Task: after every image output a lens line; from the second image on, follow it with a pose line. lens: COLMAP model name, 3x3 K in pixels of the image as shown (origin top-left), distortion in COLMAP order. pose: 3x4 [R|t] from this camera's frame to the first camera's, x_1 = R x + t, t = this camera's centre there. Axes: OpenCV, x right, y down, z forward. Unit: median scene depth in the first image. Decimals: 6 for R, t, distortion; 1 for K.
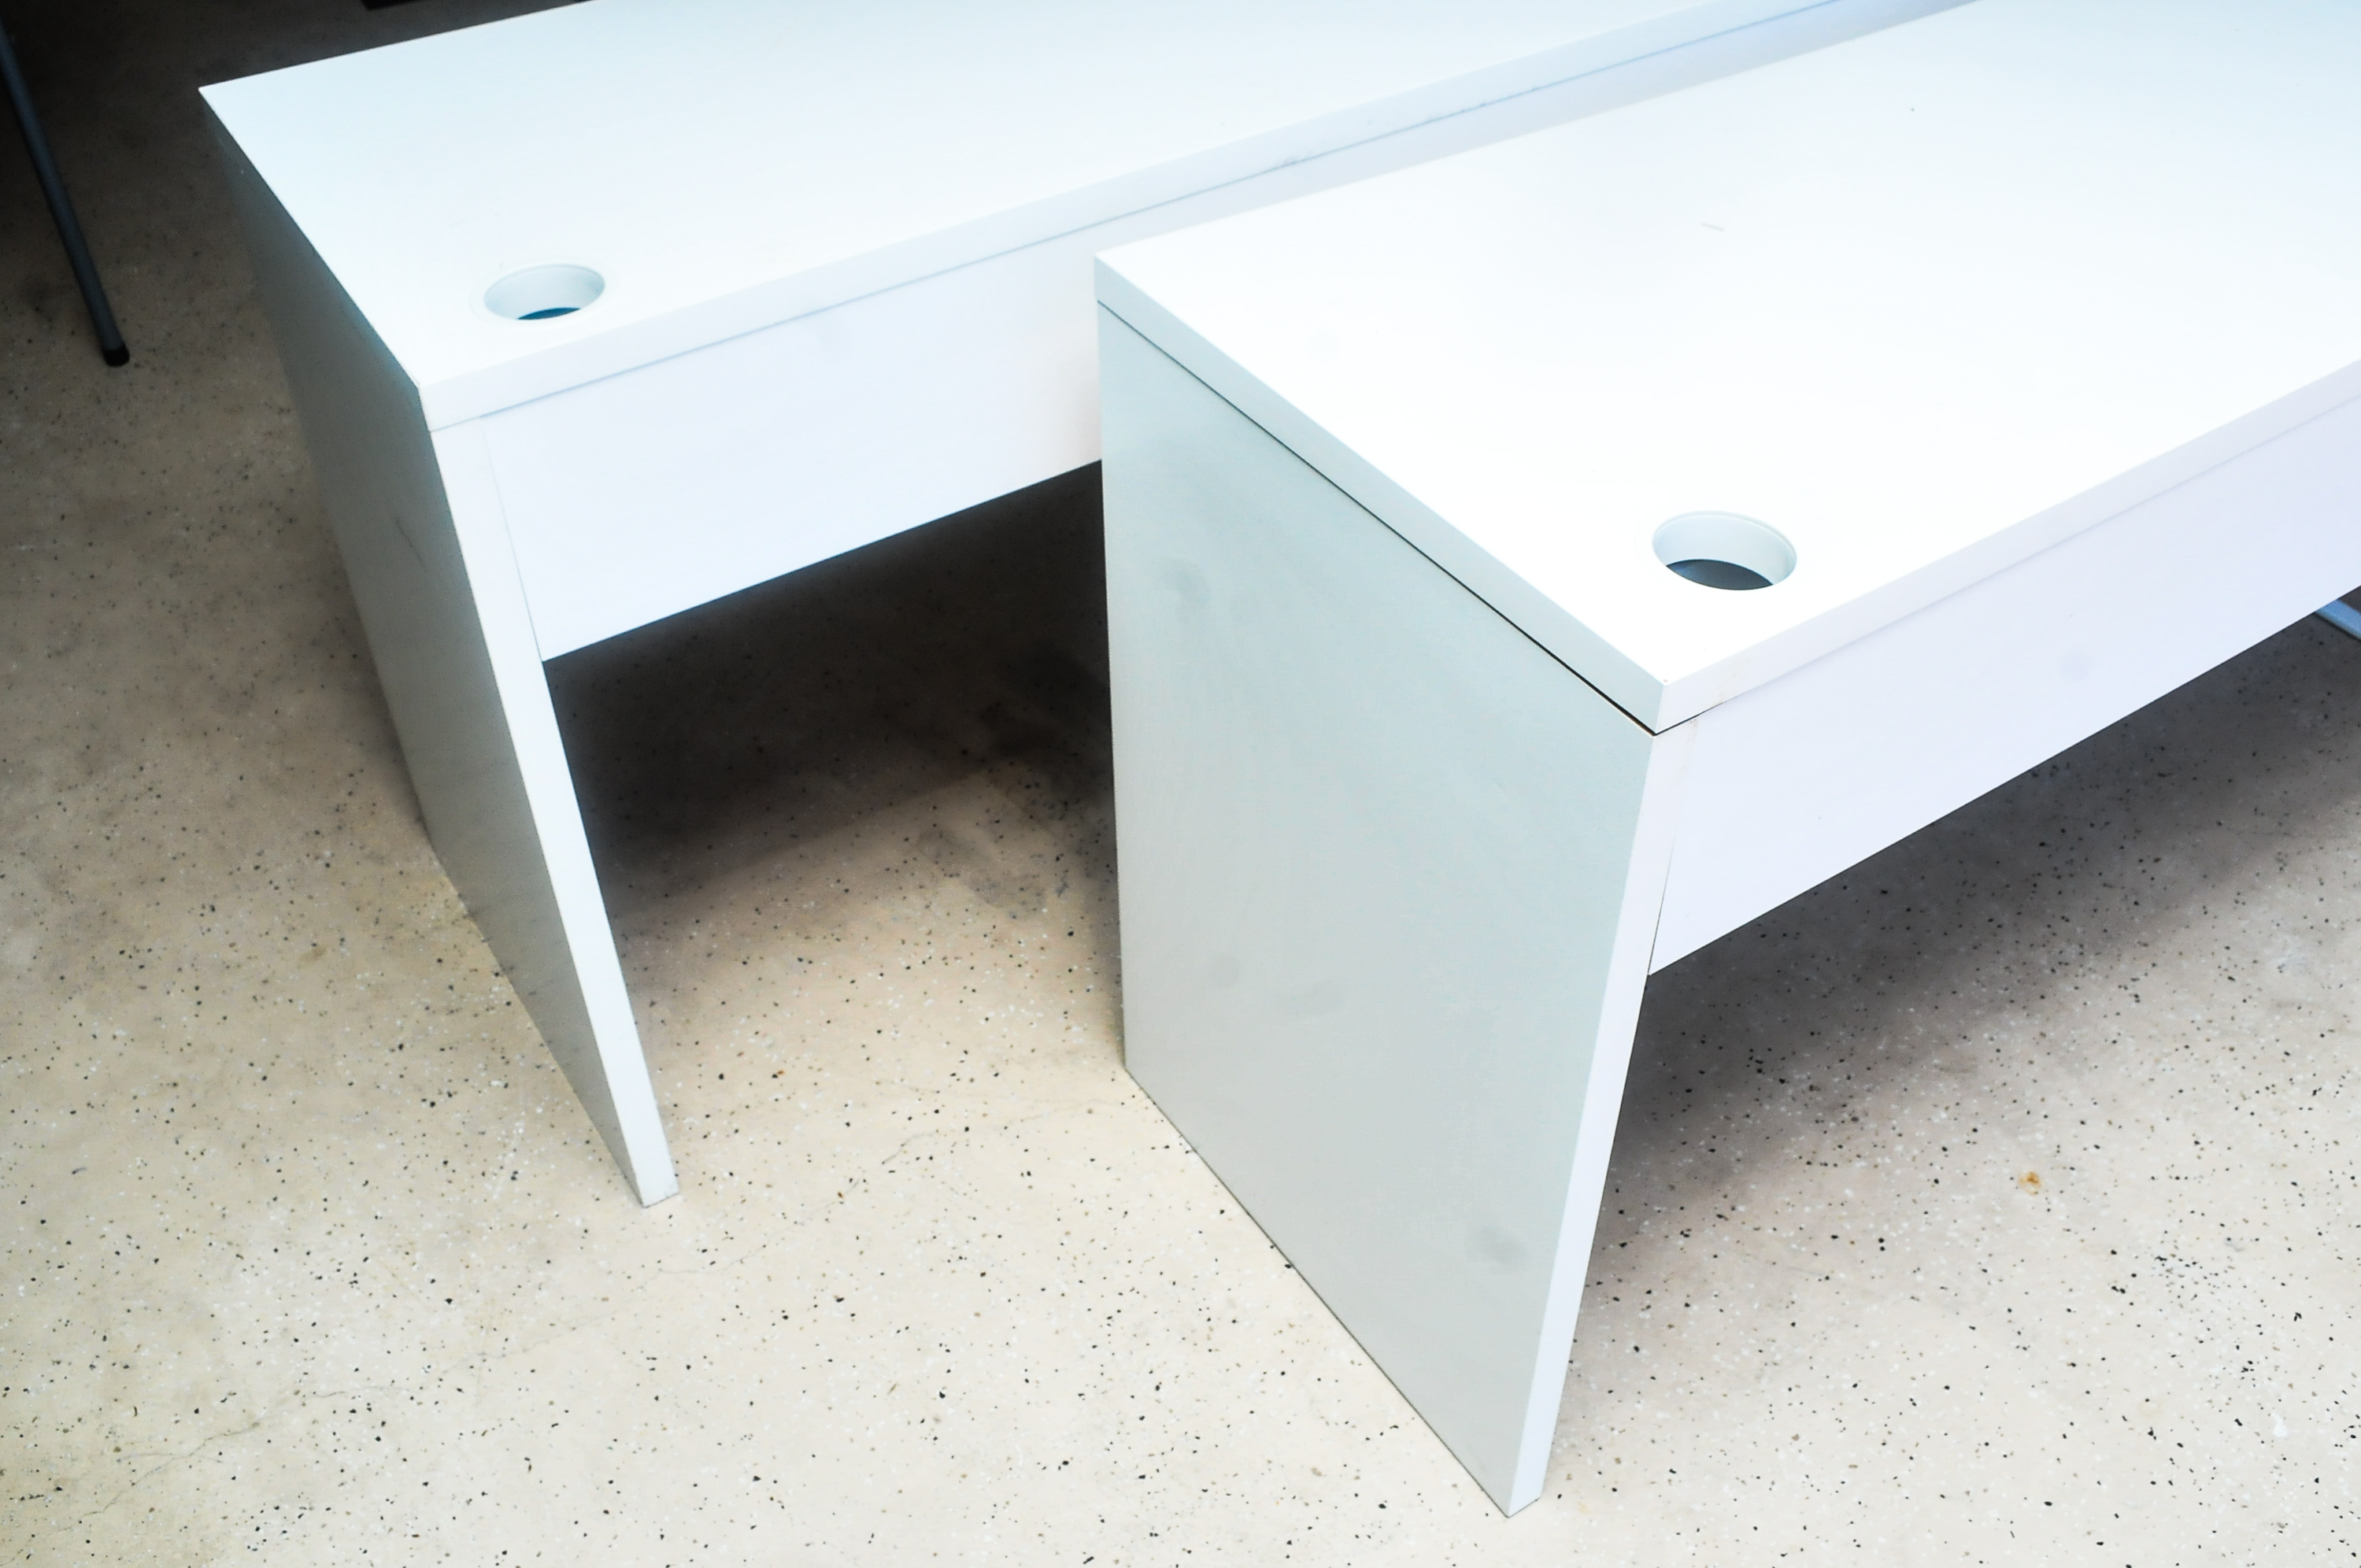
lens RADIAL K [[2208.5, 0, 1180.5], [0, 2208.5, 784.0], [0, 0, 1]] dist [-0.067524, 0.007347]
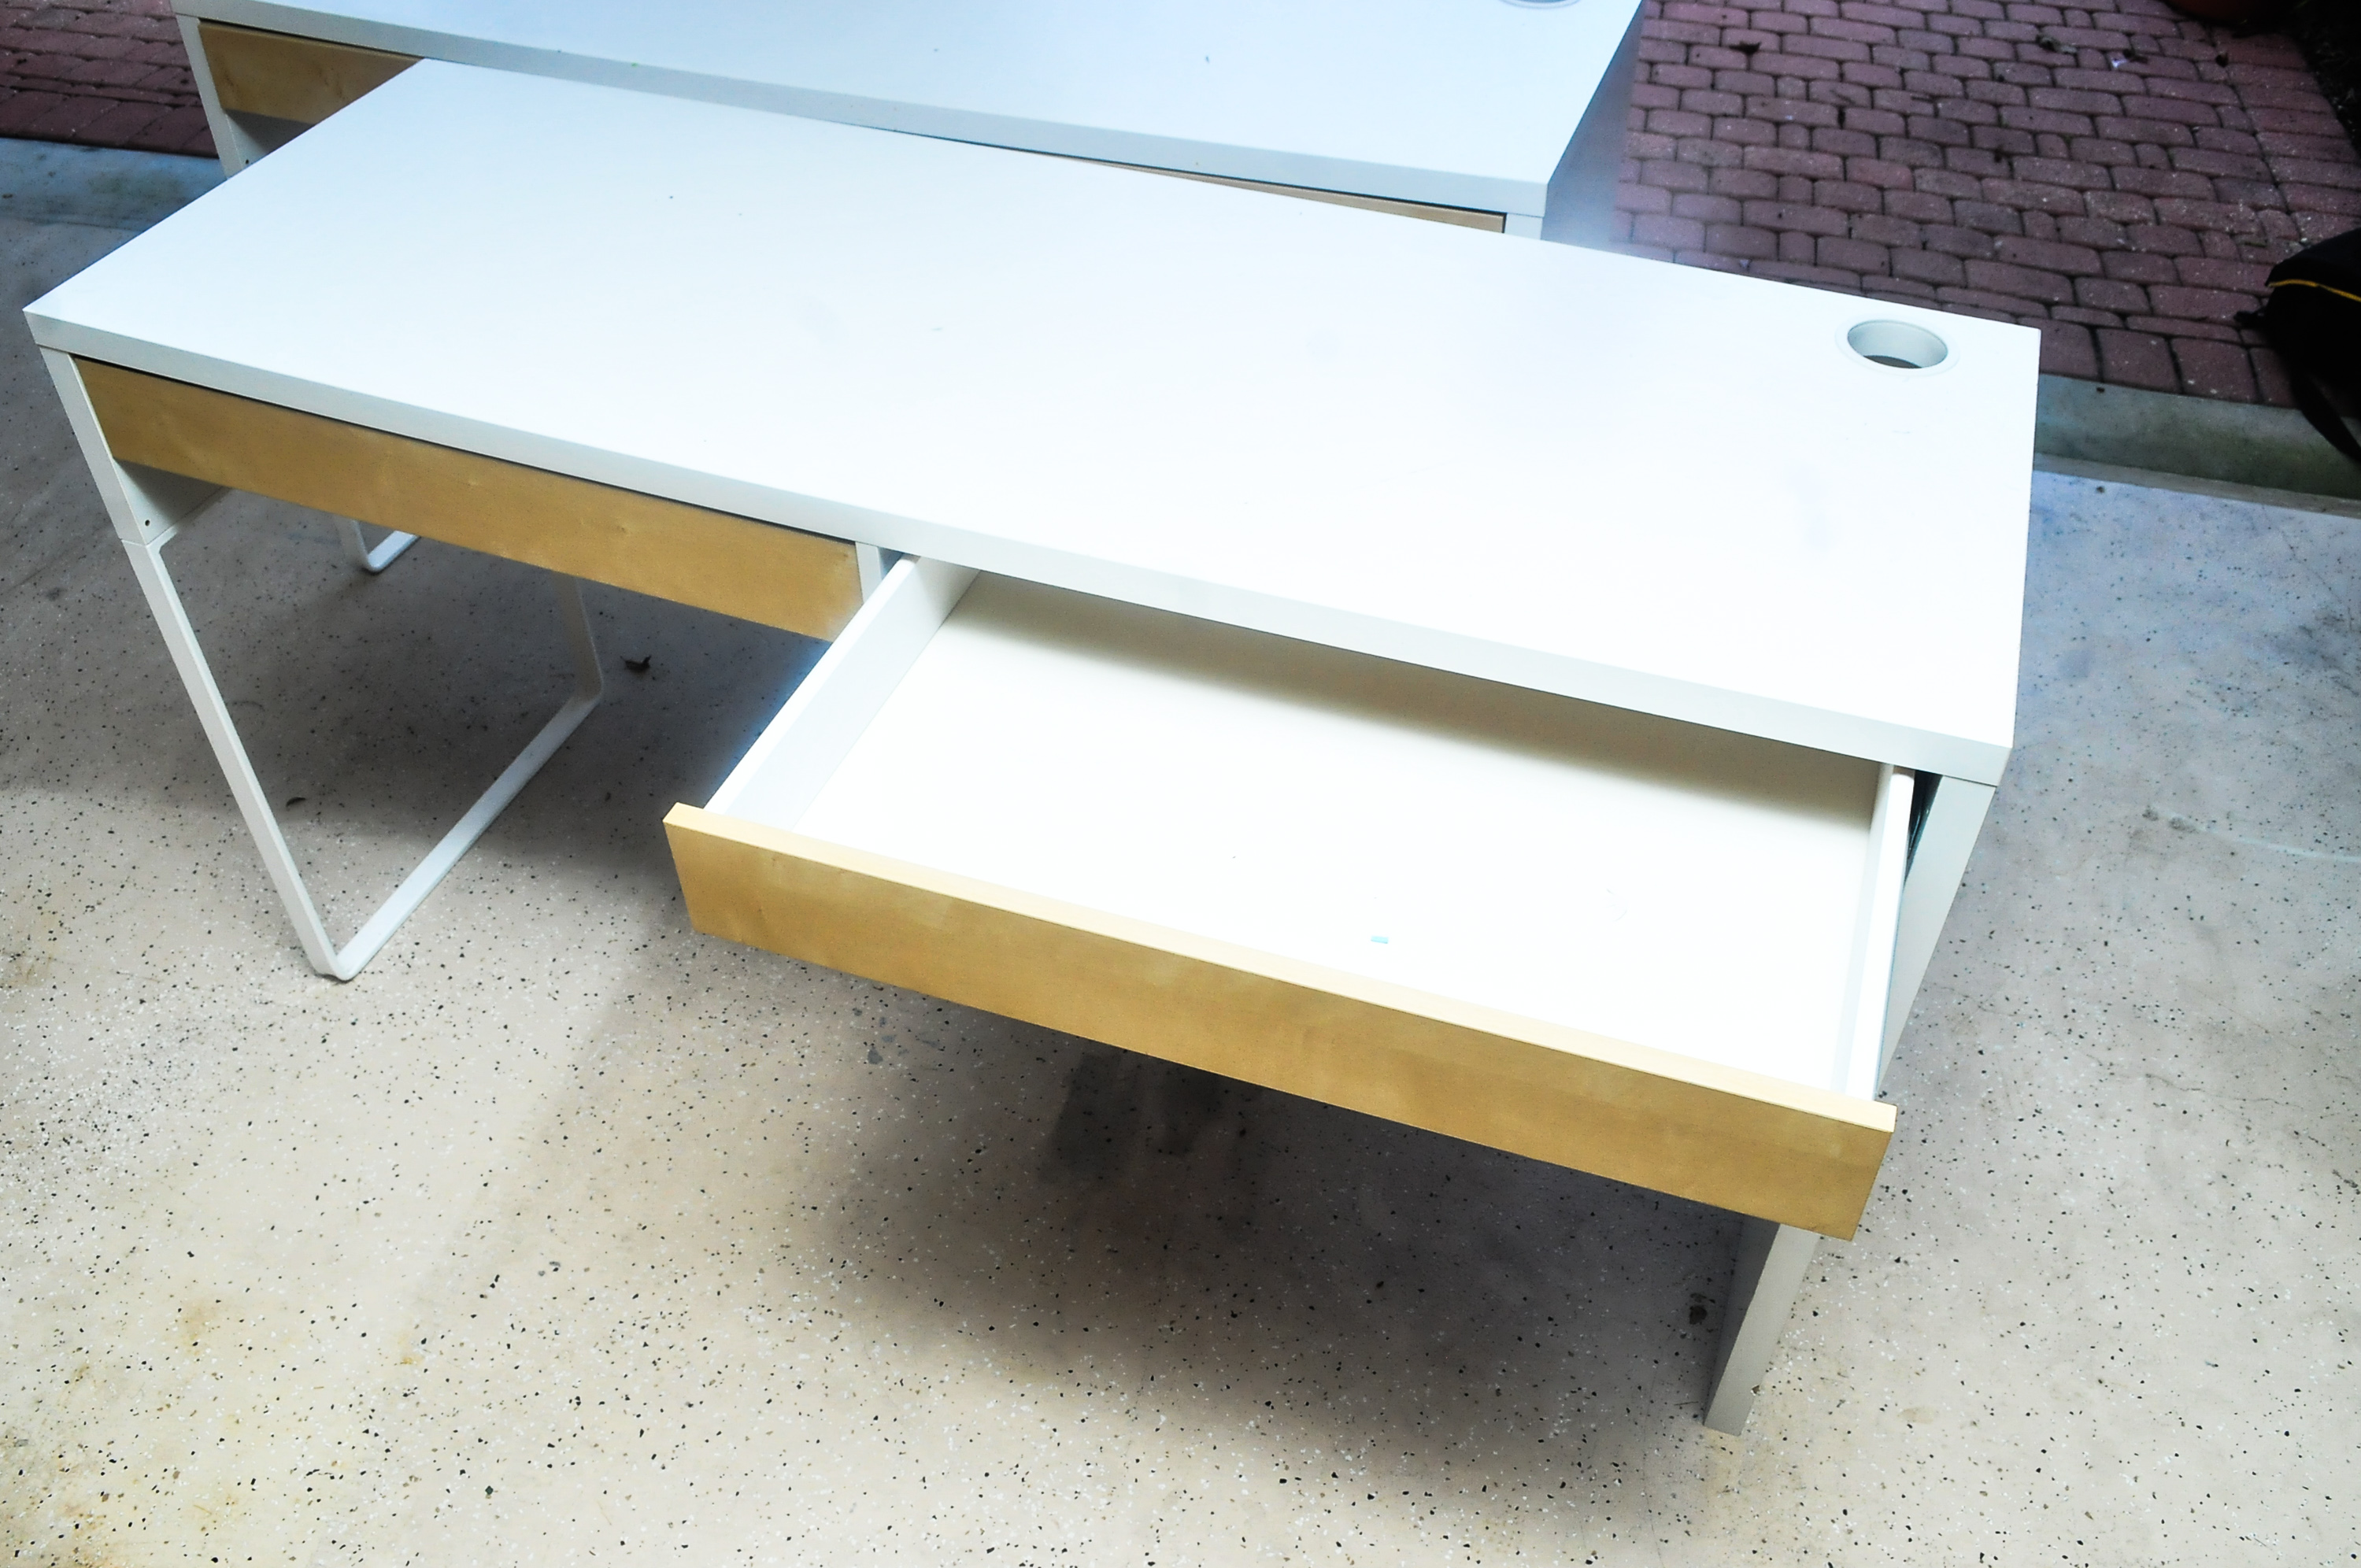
lens RADIAL K [[1951.0, 0, 1197.4], [0, 1951.0, 789.1], [0, 0, 1]] dist [-0.086030, 0.015868]
pose [[-0.596920, -0.541511, 0.591990, -0.626069], [0.528365, 0.289934, 0.797978, -0.914328], [-0.603752, 0.789116, 0.113048, 1.005499]]
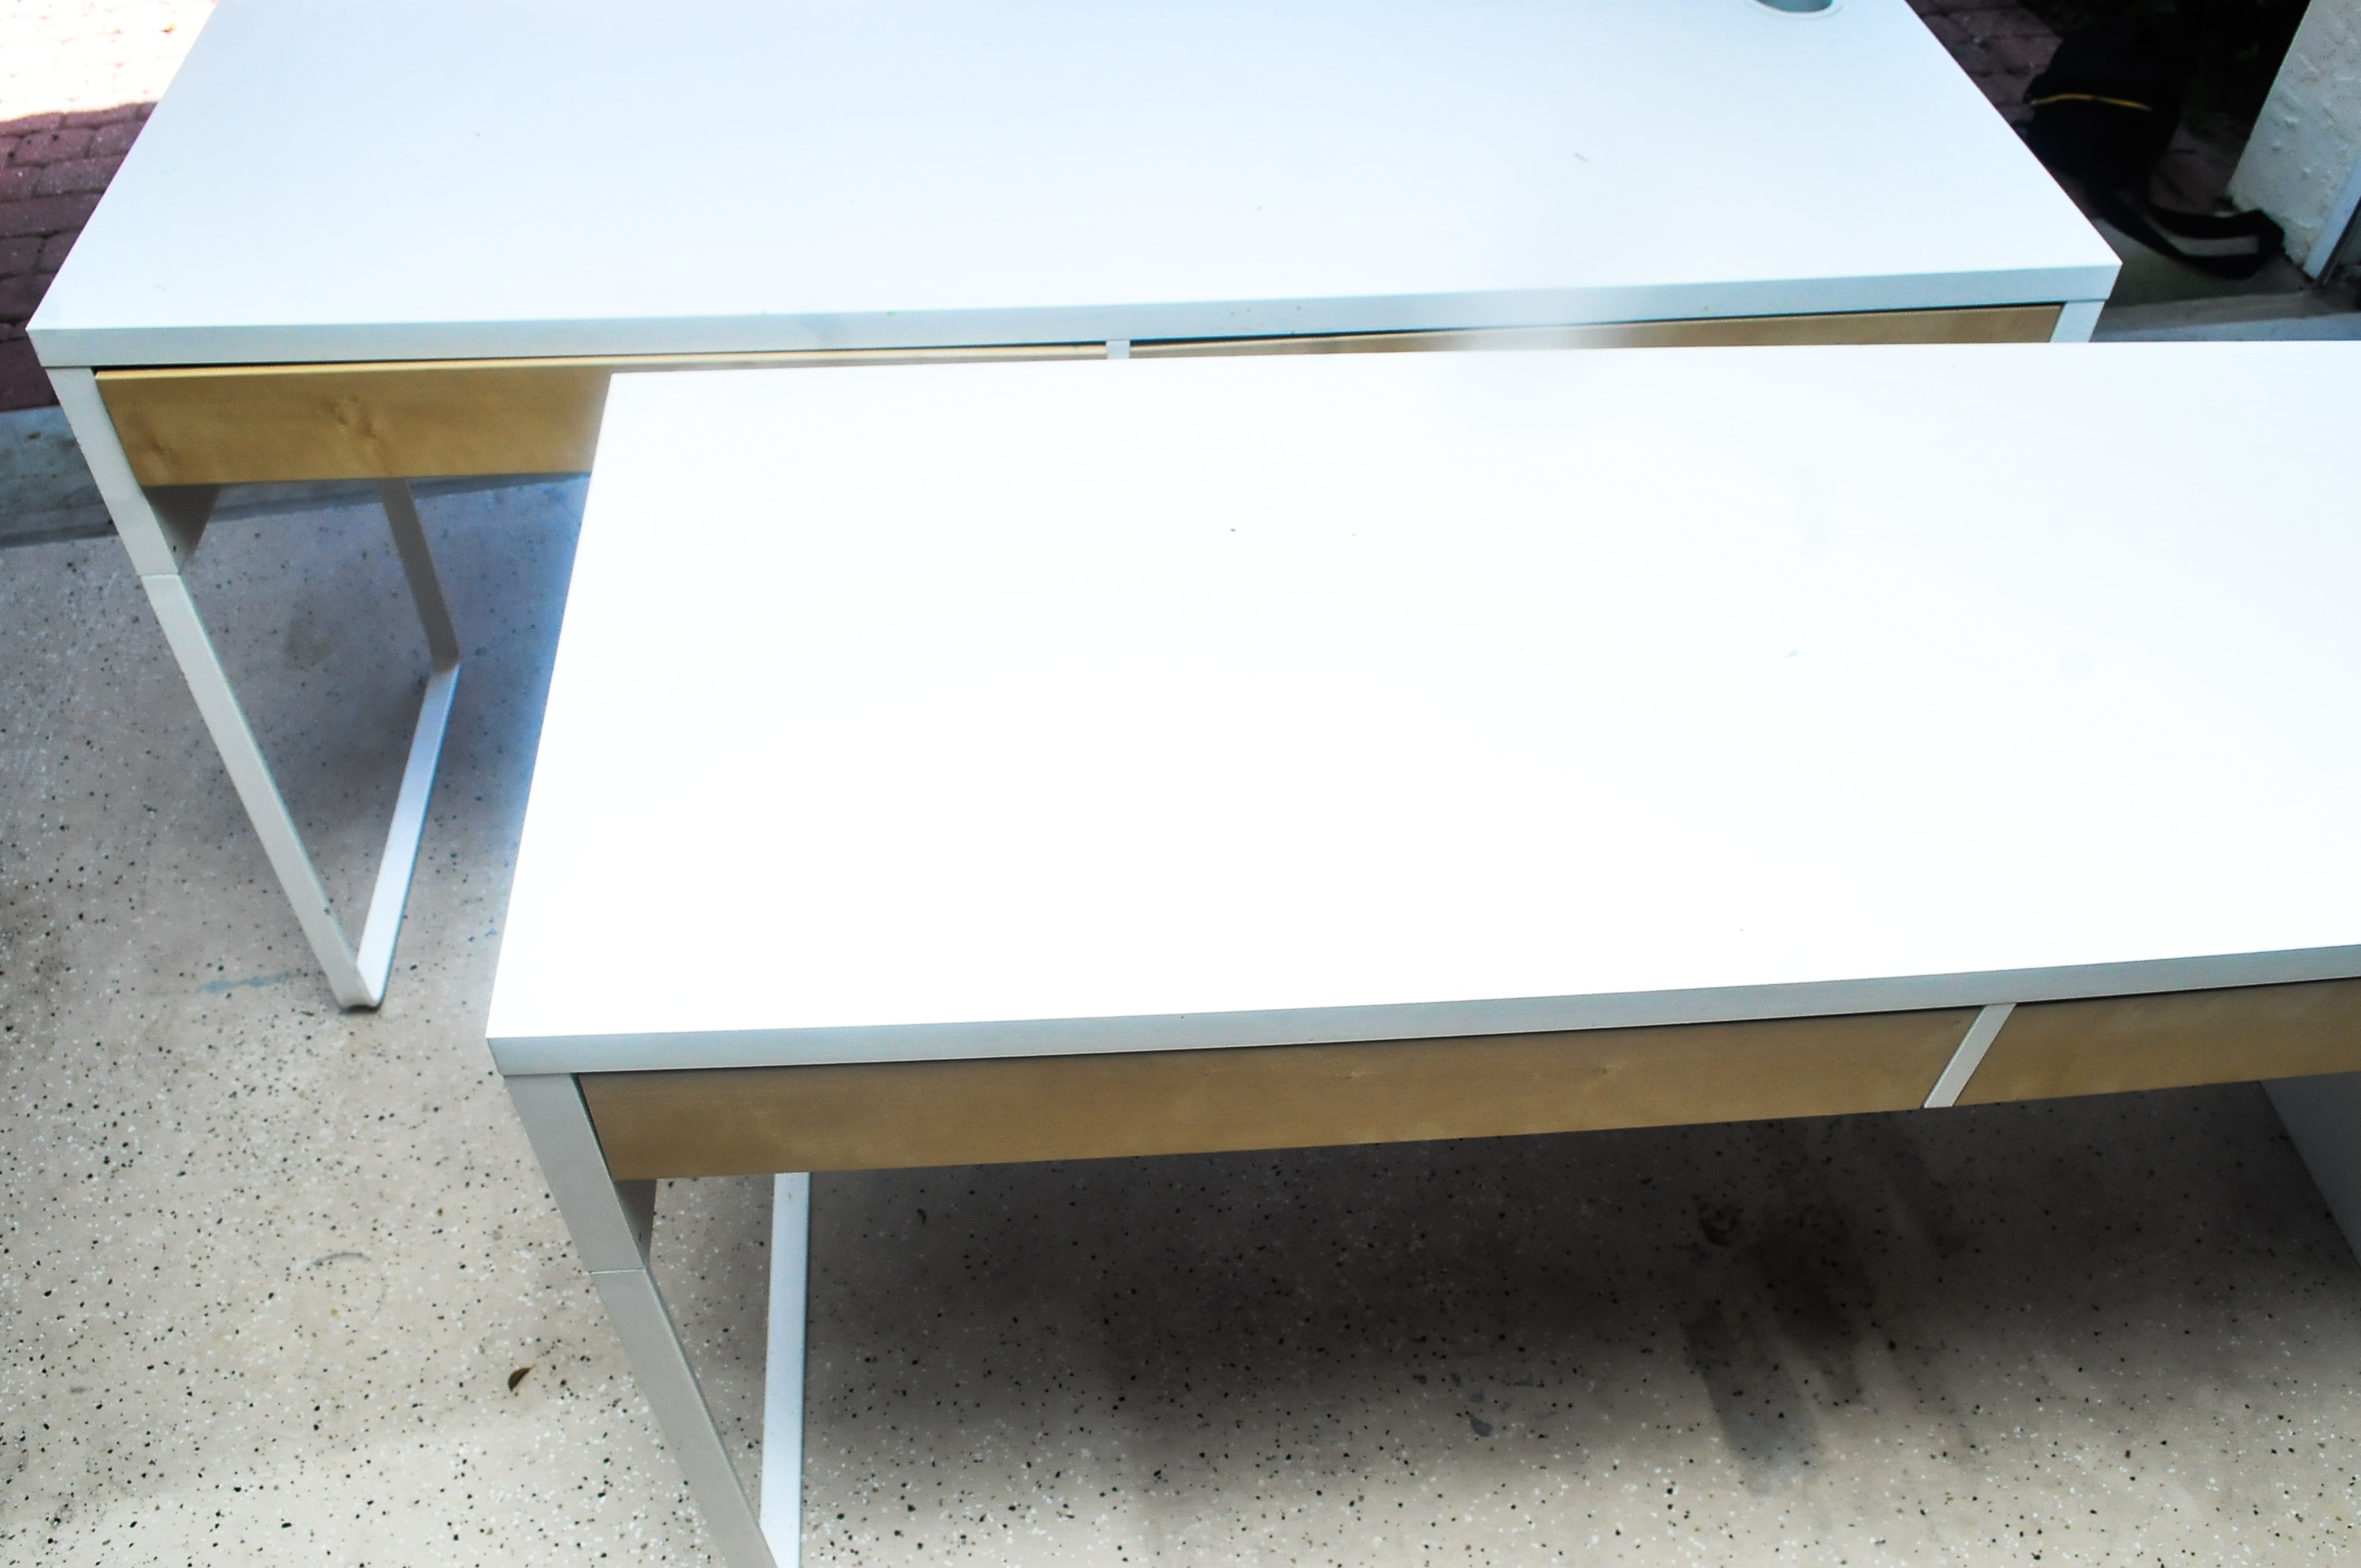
lens RADIAL K [[1888.2, 0, 1180.5], [0, 1888.2, 784.0], [0, 0, 1]] dist [-0.086584, 0.011771]
pose [[-0.881474, -0.358335, 0.307570, 0.004903], [0.294598, 0.091764, 0.951205, -0.994960], [-0.369074, 0.929072, 0.024678, 1.106691]]
